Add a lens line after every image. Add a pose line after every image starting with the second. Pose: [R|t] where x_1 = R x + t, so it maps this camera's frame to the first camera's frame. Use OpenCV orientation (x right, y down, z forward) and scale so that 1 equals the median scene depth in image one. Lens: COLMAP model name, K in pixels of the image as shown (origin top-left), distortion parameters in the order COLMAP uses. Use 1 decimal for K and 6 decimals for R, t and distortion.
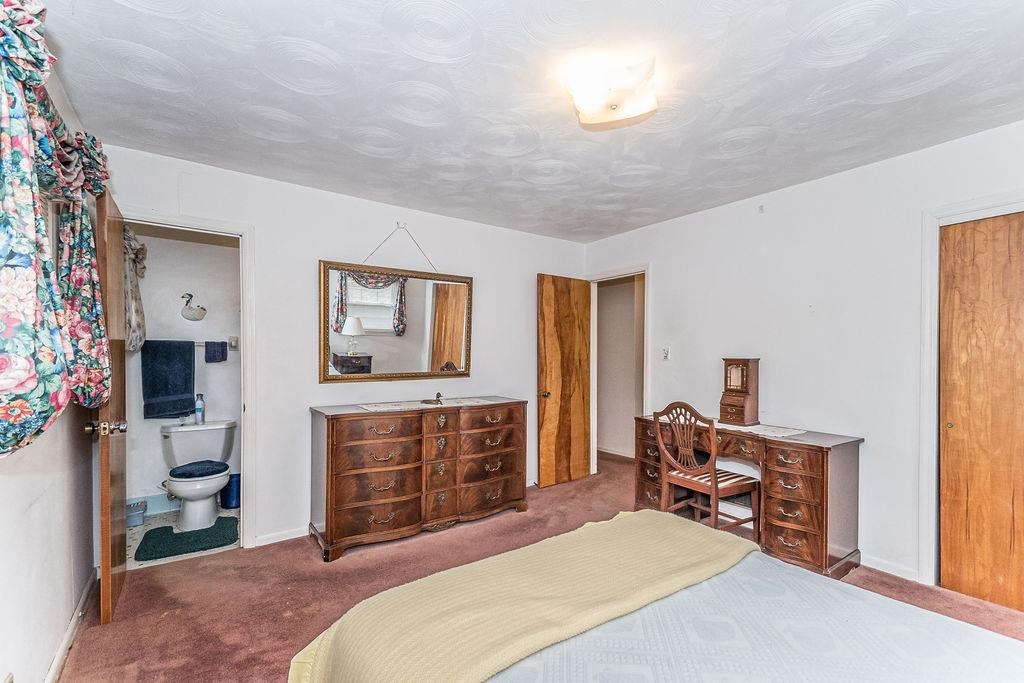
lens RADIAL K [[446.6, 0, 512.5], [0, 446.6, 351.6], [0, 0, 1]] dist [0.023656, -0.000920]
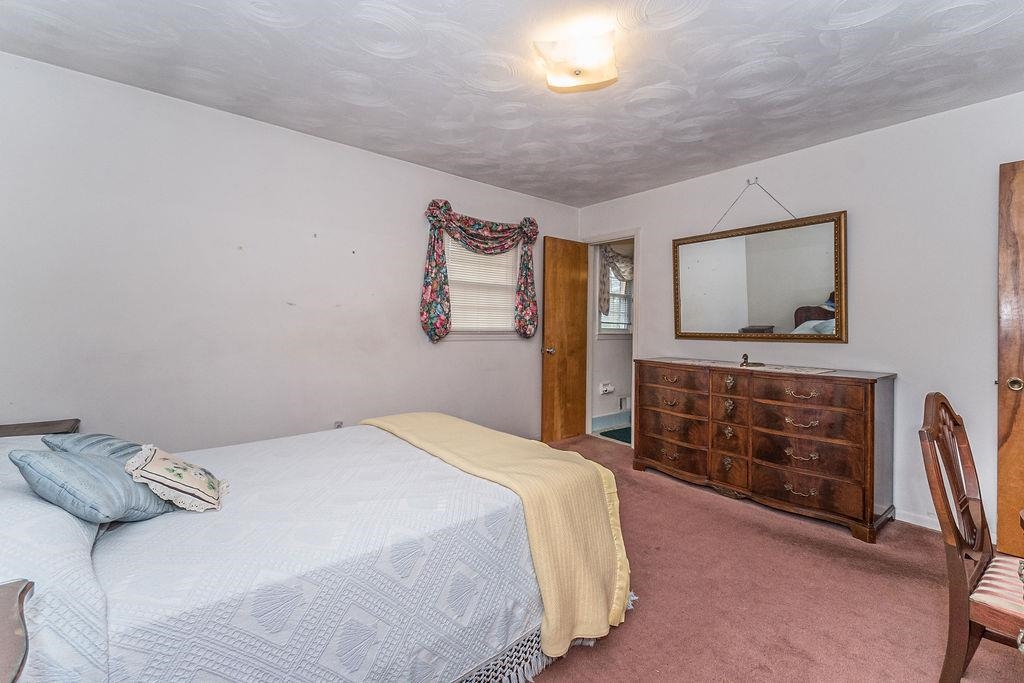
lens RADIAL K [[446.6, 0, 514.8], [0, 446.6, 332.4], [0, 0, 1]] dist [0.023656, -0.000920]
pose [[0.042588, 0.006853, -0.999069, 0.816216], [-0.006079, 0.999960, 0.006600, 0.049340], [0.999074, 0.005792, 0.042628, 0.533060]]
